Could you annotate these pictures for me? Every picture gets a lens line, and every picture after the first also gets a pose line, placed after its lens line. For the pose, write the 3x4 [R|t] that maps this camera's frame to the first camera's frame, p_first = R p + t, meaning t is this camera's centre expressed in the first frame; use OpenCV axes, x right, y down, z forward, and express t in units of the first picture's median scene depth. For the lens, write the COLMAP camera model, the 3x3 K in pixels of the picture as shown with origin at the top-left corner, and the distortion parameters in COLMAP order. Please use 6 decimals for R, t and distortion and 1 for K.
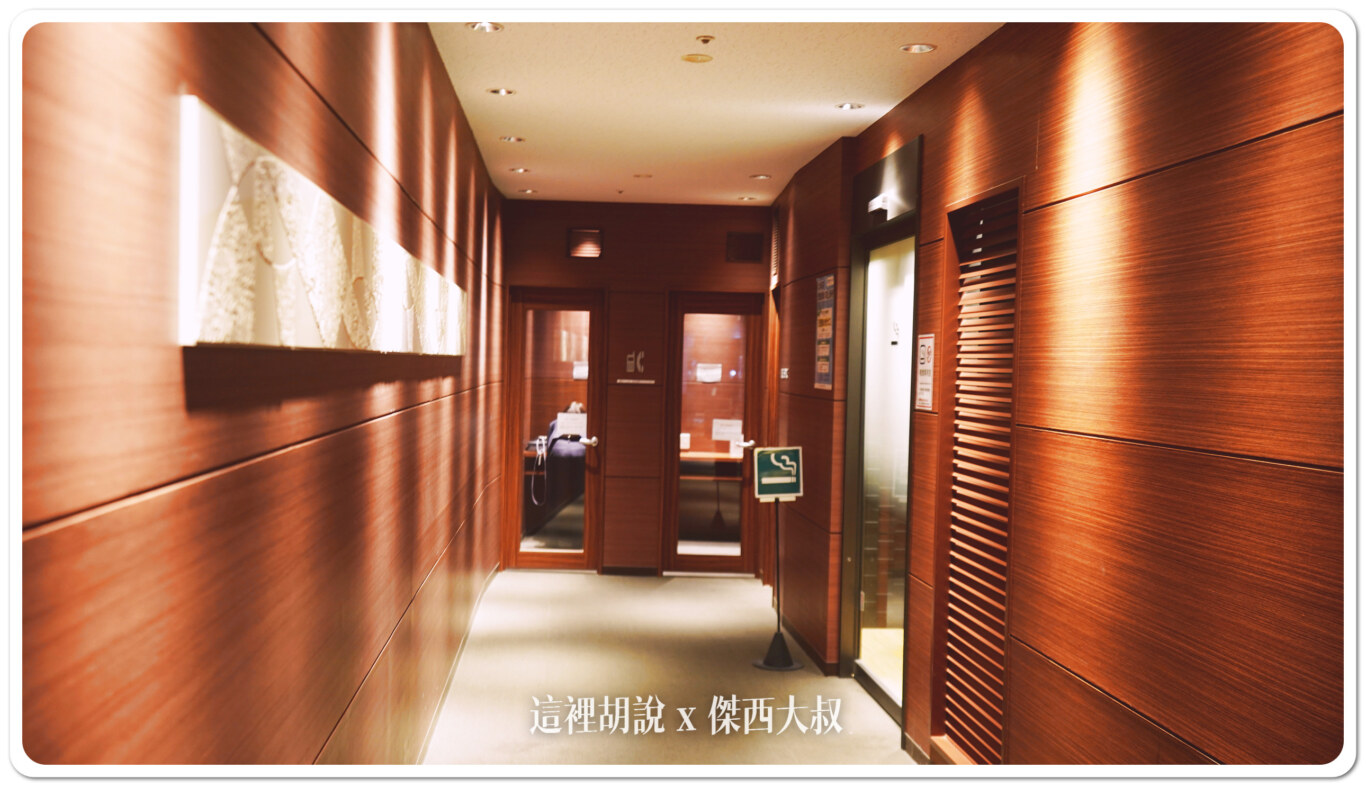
lens RADIAL K [[1274.5, 0, 682.6], [0, 1274.5, 394.0], [0, 0, 1]] dist [0.063029, 0.000000]
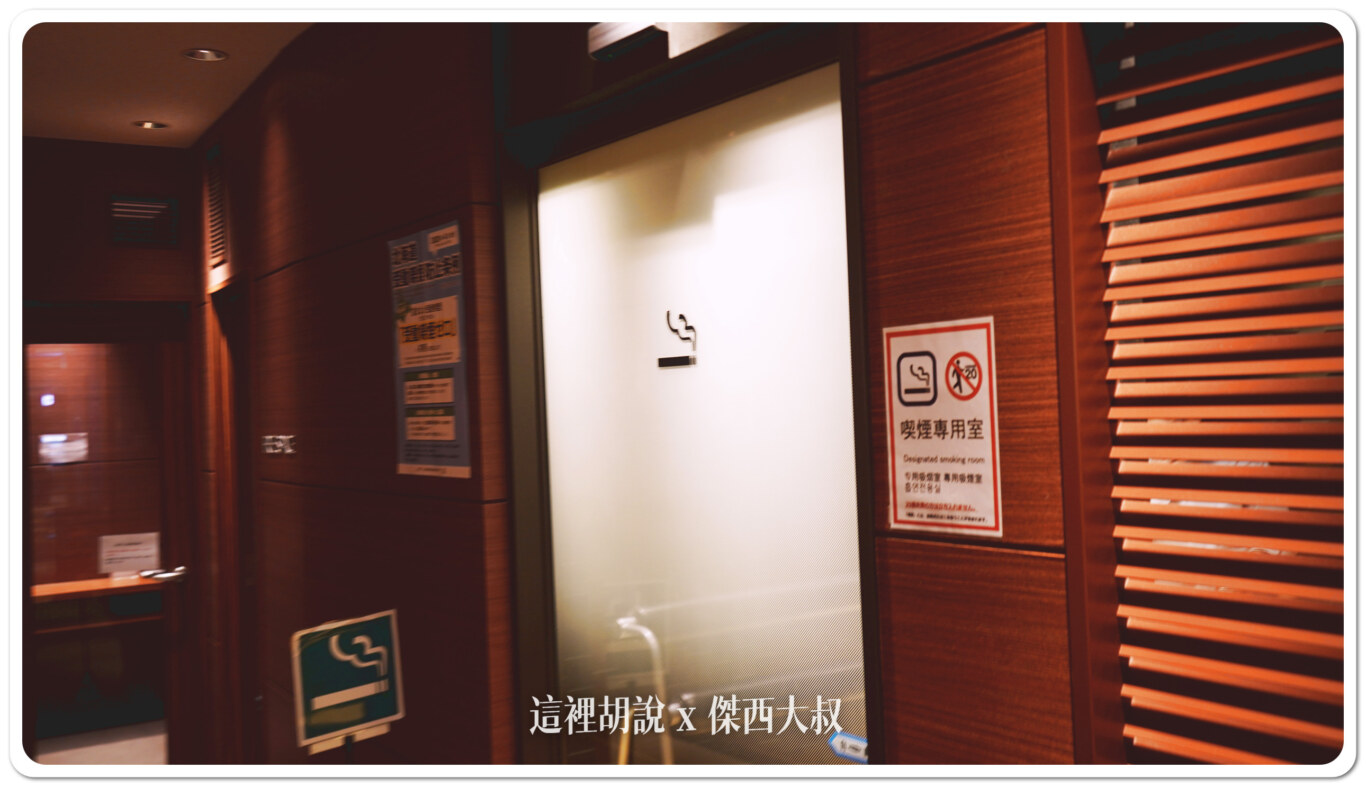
lens RADIAL K [[1274.5, 0, 685.3], [0, 1274.5, 383.4], [0, 0, 1]] dist [0.063029, 0.000000]
pose [[0.872809, -0.052227, 0.485259, -0.033519], [0.072426, 0.997110, -0.022951, -0.020829], [-0.482658, 0.055177, 0.874069, 0.573713]]
